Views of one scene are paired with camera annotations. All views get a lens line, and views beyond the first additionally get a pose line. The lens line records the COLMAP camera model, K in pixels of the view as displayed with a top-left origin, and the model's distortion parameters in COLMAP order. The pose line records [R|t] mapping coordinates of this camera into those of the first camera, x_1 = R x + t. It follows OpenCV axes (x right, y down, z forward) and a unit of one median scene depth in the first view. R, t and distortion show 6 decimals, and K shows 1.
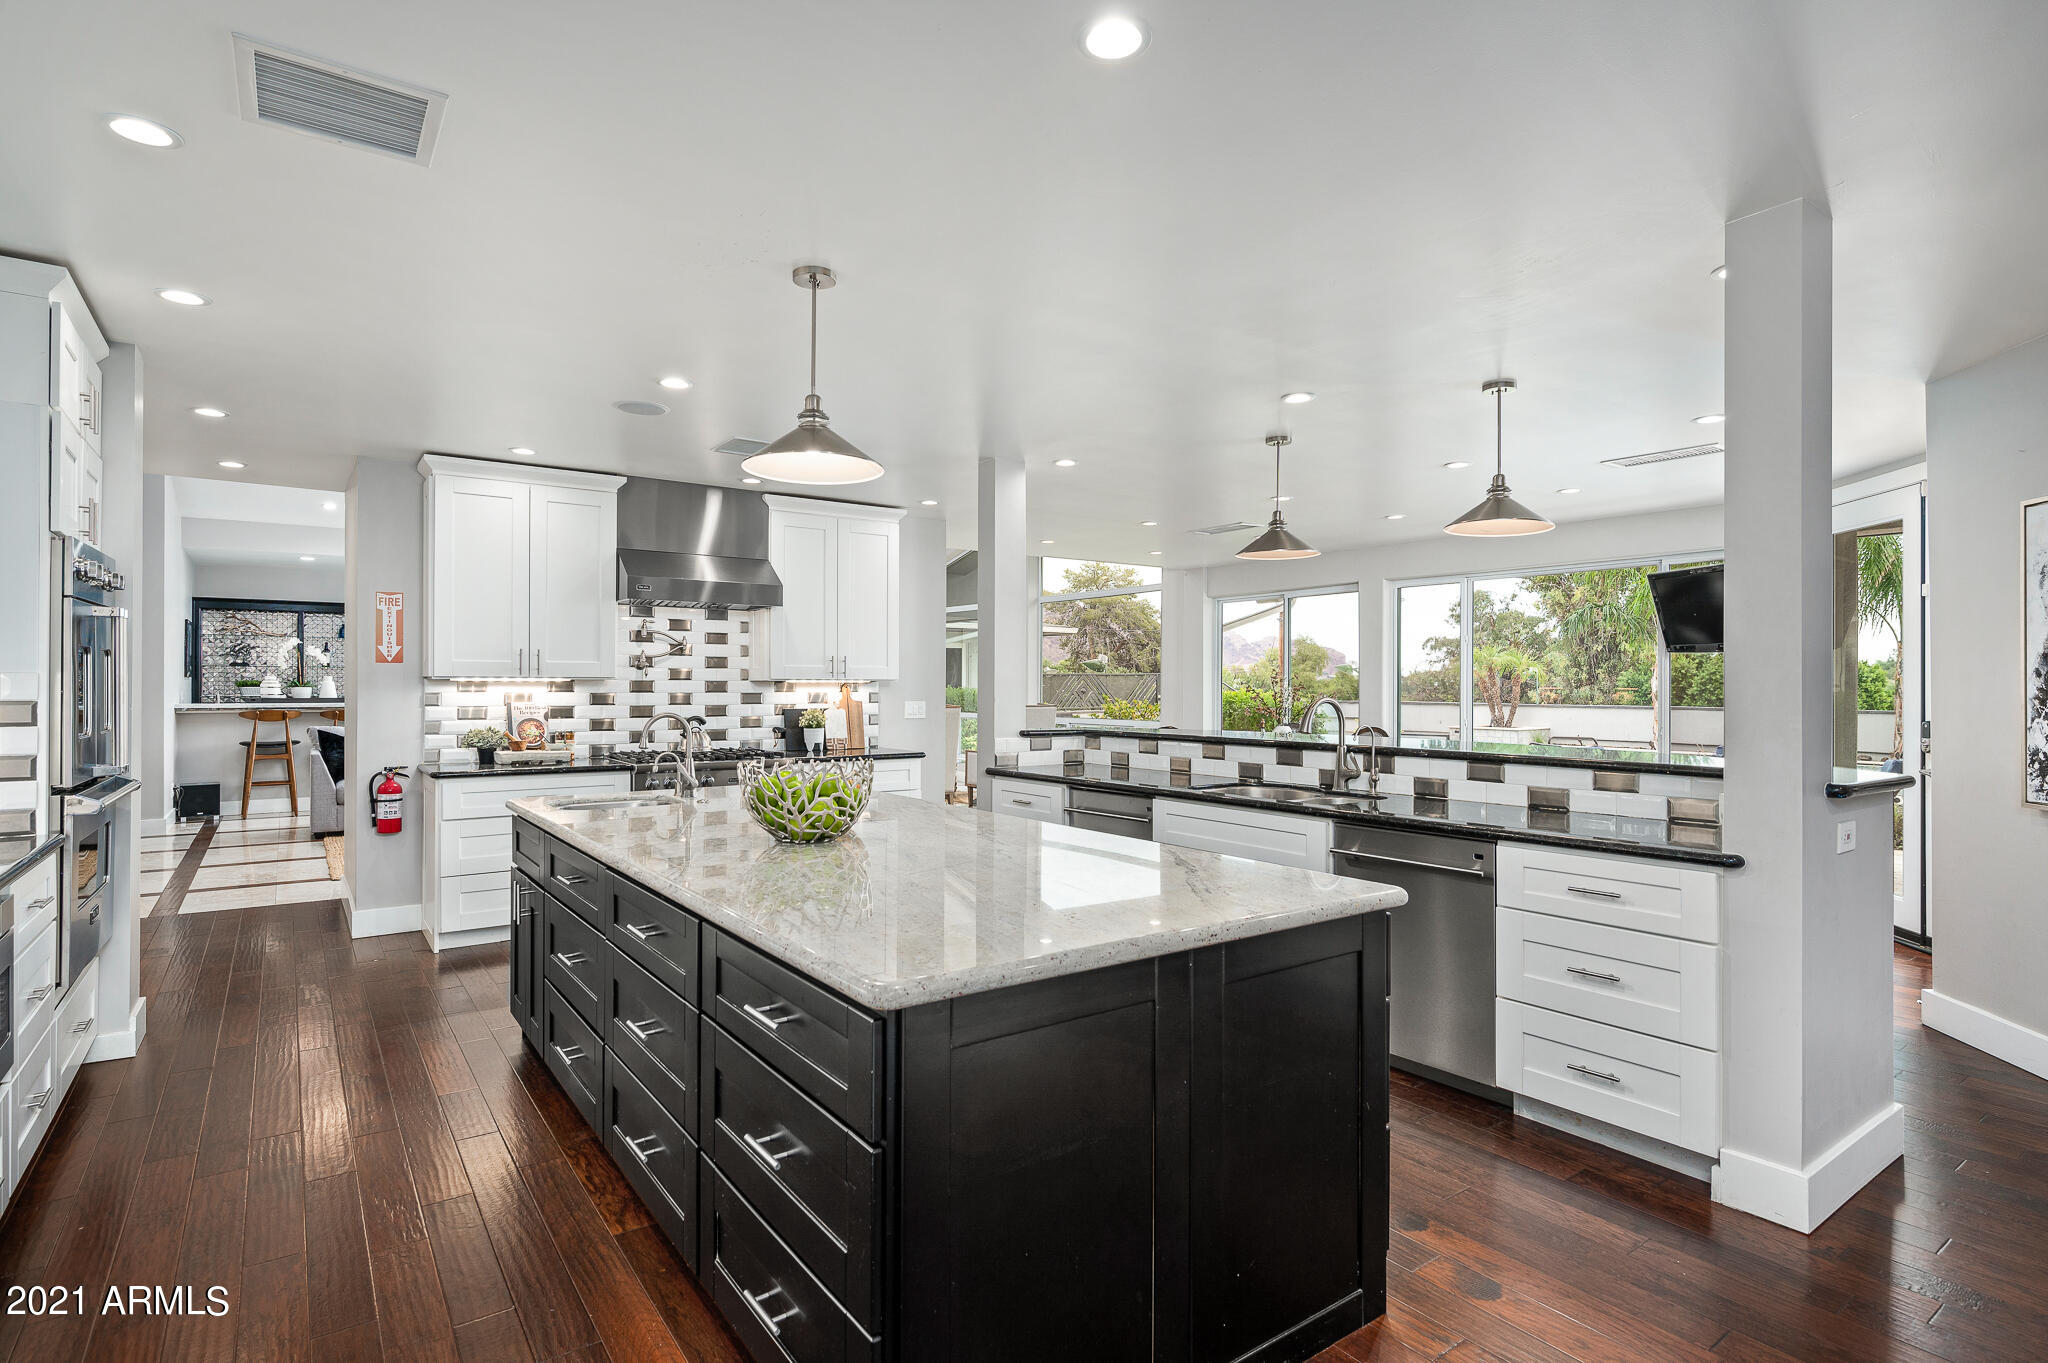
lens RADIAL K [[1011.6, 0, 1043.6], [0, 1011.6, 682.1], [0, 0, 1]] dist [0.013601, 0.001040]
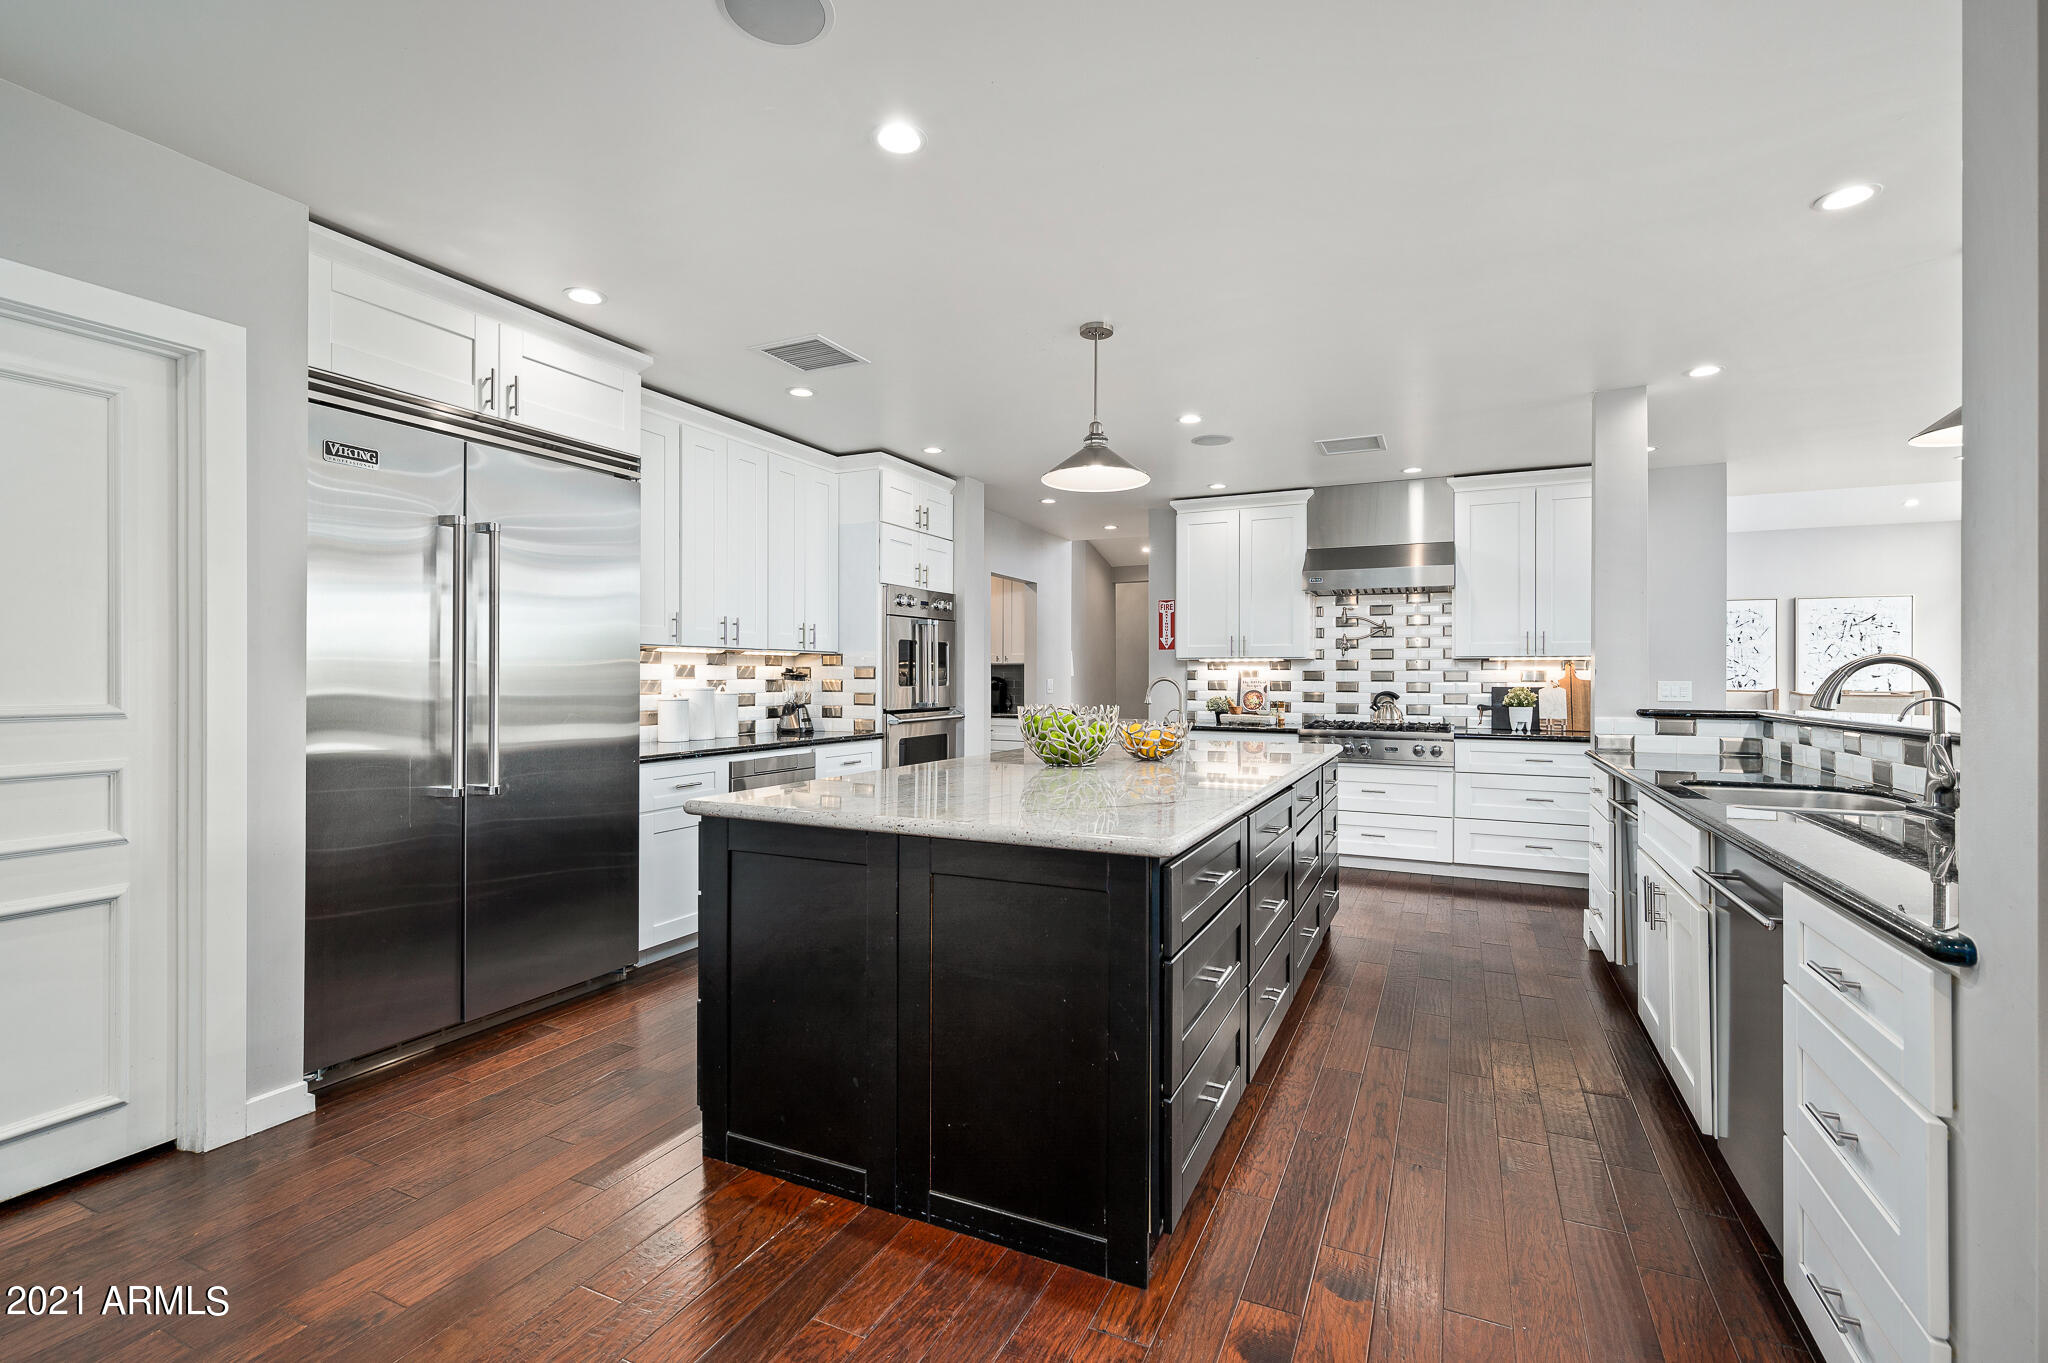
lens RADIAL K [[941.5, 0, 1033.0], [0, 941.5, 682.7], [0, 0, 1]] dist [0.007597, -0.001930]
pose [[0.476636, 0.001425, -0.879100, 0.397783], [0.000194, 0.999998, 0.001726, 0.023570], [0.879101, -0.000993, 0.476635, 0.182008]]
